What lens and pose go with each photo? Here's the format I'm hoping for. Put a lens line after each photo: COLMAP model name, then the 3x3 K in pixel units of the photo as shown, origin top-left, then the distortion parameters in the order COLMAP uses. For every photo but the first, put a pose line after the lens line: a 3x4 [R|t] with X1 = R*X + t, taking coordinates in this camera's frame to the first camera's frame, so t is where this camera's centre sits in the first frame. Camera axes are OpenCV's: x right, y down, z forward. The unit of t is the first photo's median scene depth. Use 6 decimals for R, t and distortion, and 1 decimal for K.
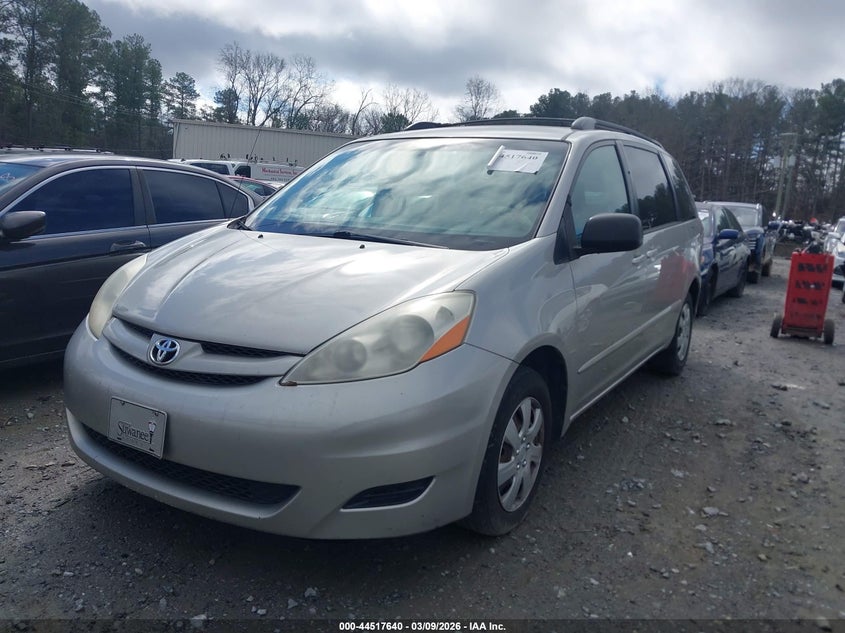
lens RADIAL K [[597.5, 0, 433.5], [0, 597.5, 317.0], [0, 0, 1]] dist [-0.006636, -0.000516]
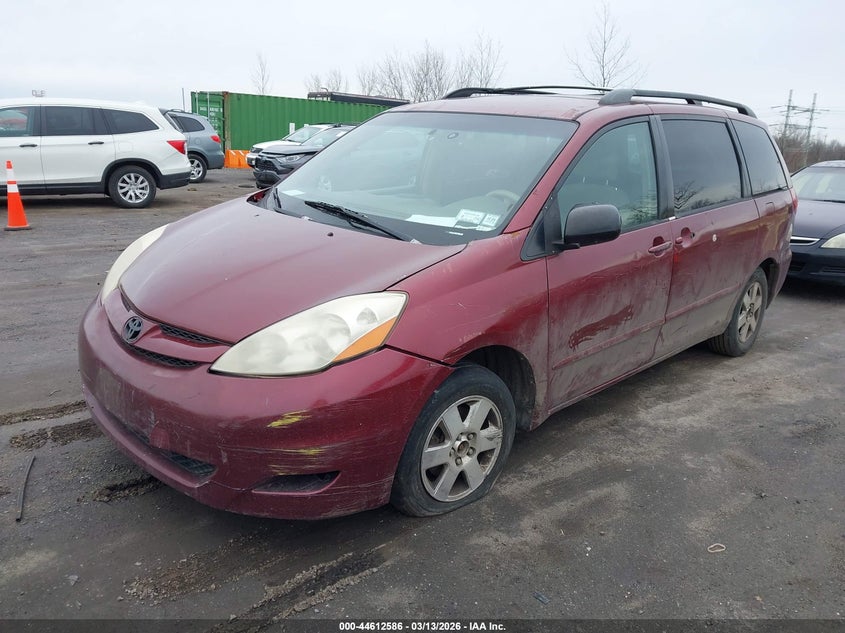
lens RADIAL K [[597.5, 0, 433.5], [0, 597.5, 317.0], [0, 0, 1]] dist [-0.006636, -0.000516]
pose [[0.980076, 0.072426, -0.184948, 0.249917], [-0.054965, 0.993682, 0.097854, -0.085718], [0.190867, -0.085739, 0.977864, 0.009685]]
